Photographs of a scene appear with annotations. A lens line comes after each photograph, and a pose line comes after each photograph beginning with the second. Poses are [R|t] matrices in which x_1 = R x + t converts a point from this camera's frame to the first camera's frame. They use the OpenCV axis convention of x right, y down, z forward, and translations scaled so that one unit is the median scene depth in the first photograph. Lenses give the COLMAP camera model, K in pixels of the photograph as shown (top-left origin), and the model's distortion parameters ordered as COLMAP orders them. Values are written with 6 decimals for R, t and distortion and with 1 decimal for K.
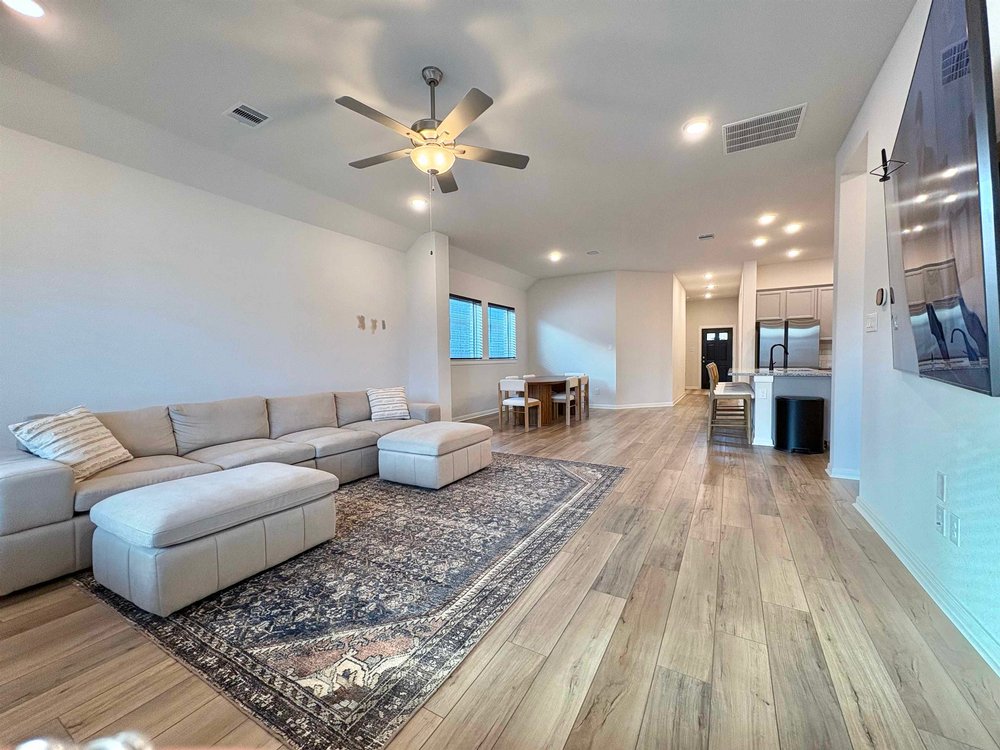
lens RADIAL K [[398.8, 0, 500.0], [0, 398.8, 375.0], [0, 0, 1]] dist [0.001317, -0.000062]
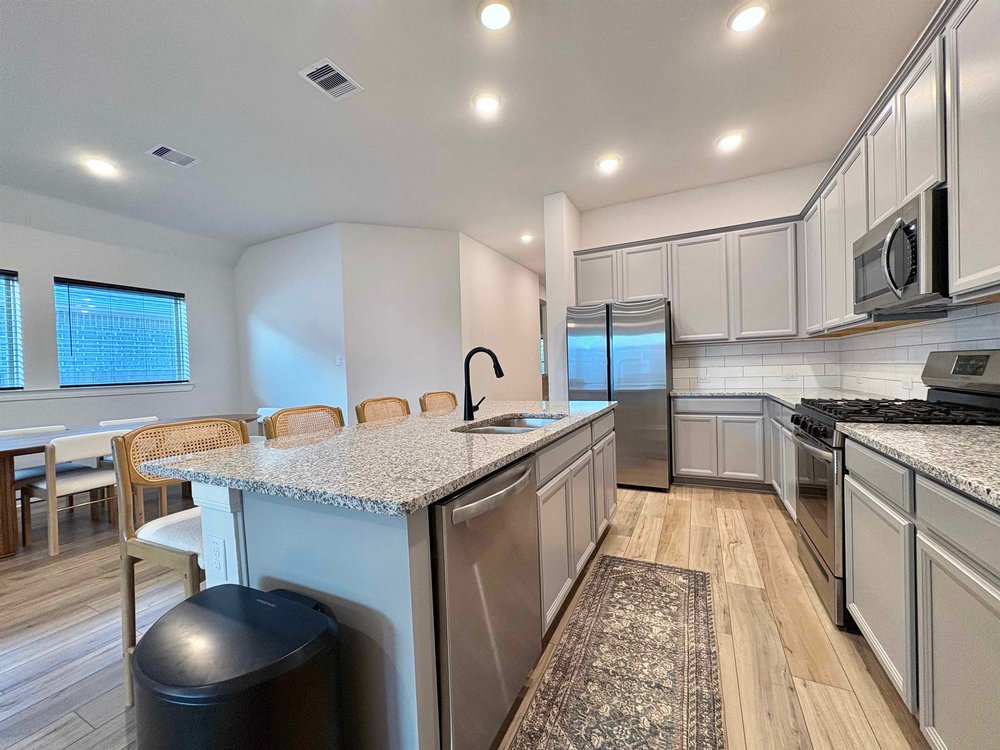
lens RADIAL K [[398.8, 0, 500.0], [0, 398.8, 375.0], [0, 0, 1]] dist [0.001317, -0.000062]
pose [[0.997840, -0.020518, 0.062406, 0.554925], [0.022231, 0.999392, -0.026869, -0.034449], [-0.061817, 0.028198, 0.997689, 0.514277]]
